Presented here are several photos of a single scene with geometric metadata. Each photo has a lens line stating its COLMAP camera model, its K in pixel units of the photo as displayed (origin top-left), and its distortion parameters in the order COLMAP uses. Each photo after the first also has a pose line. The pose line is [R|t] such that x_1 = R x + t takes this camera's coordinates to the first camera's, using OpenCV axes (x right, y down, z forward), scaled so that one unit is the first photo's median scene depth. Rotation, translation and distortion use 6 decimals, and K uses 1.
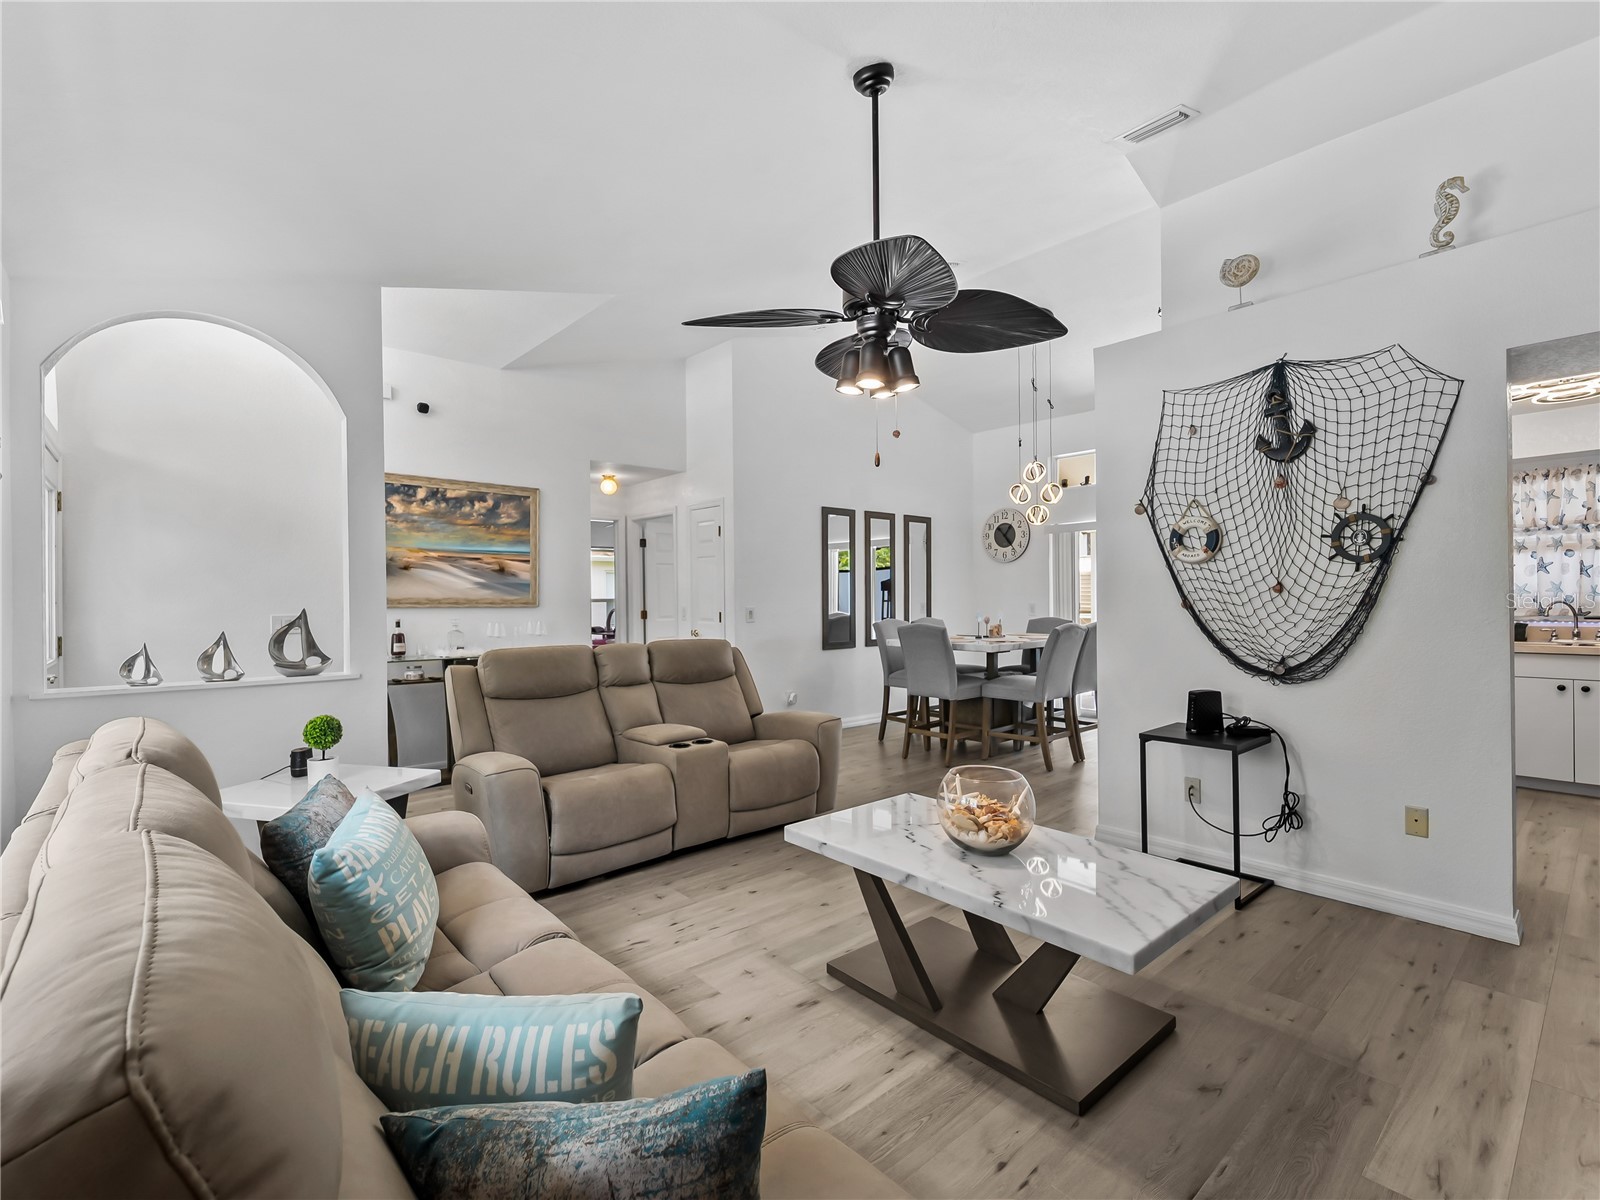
lens RADIAL K [[730.4, 0, 803.9], [0, 730.4, 603.0], [0, 0, 1]] dist [-0.001768, -0.001117]
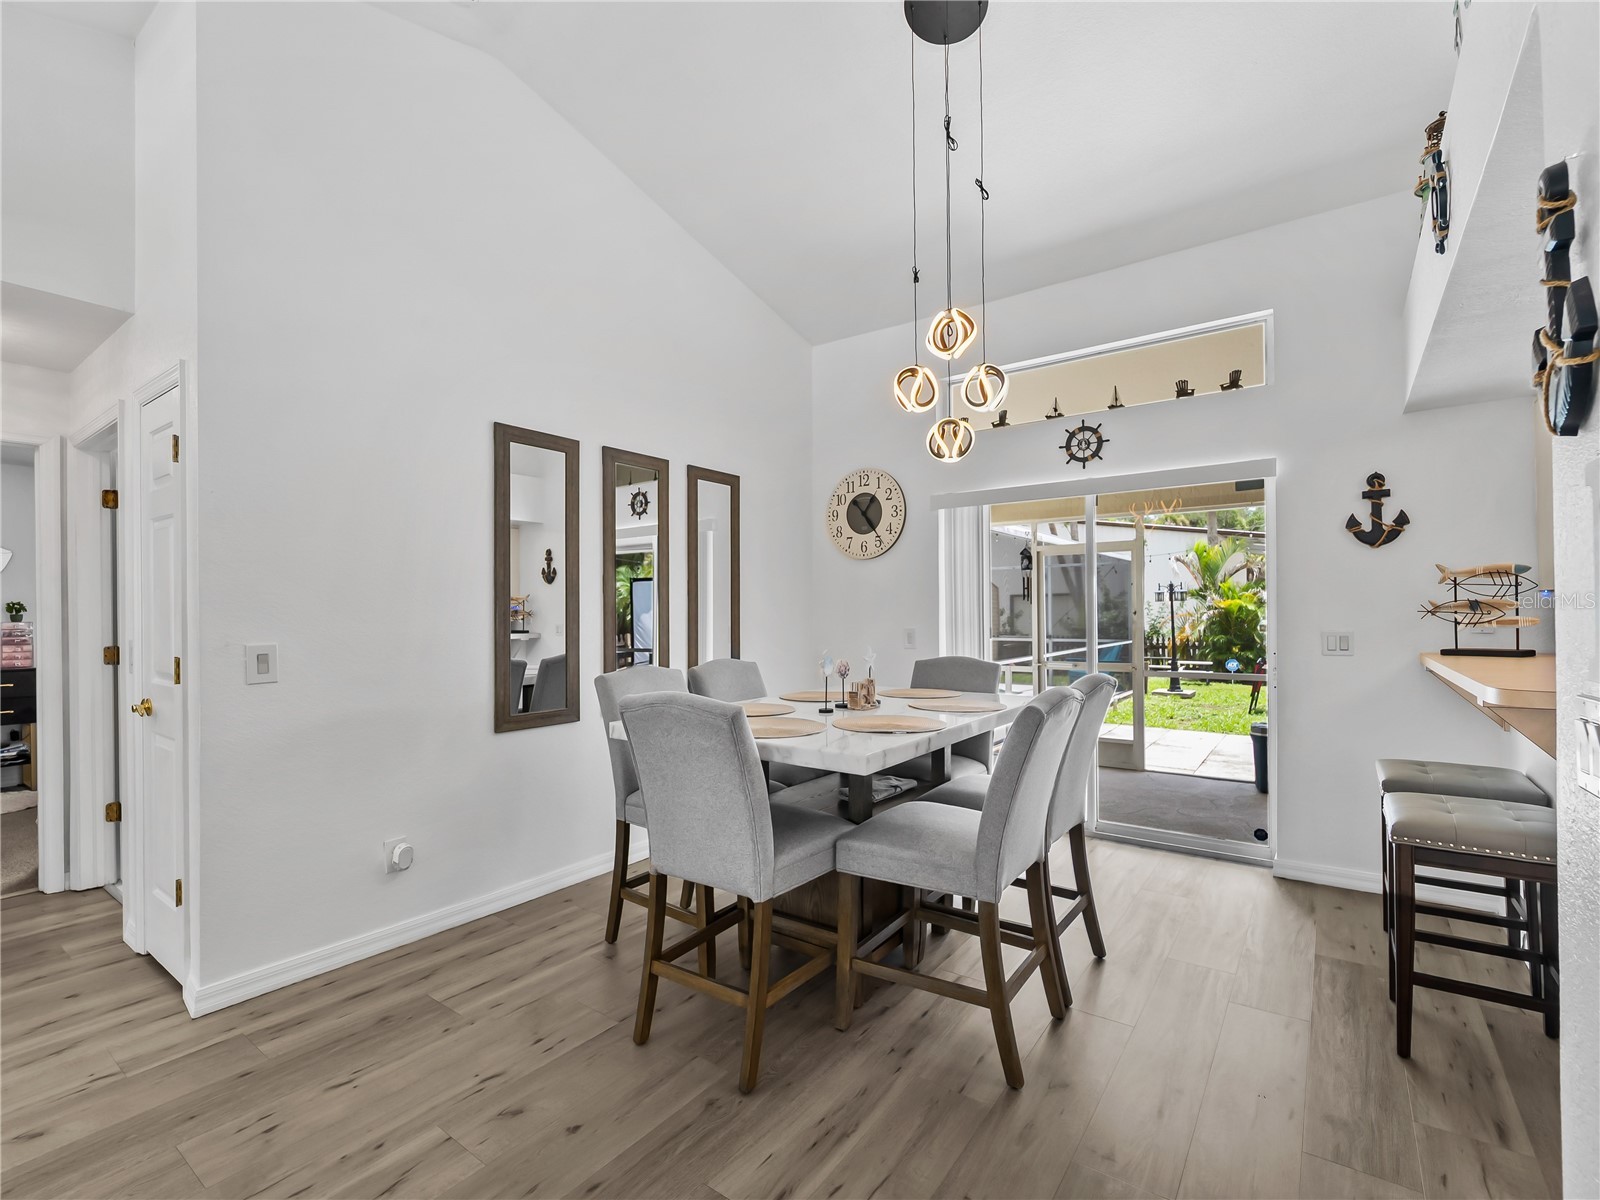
lens RADIAL K [[730.4, 0, 803.9], [0, 730.4, 603.0], [0, 0, 1]] dist [-0.001768, -0.001117]
pose [[0.976051, 0.004708, 0.217491, 0.106280], [0.000663, 0.999697, -0.024617, -0.005883], [-0.217541, 0.024171, 0.975752, 0.467387]]
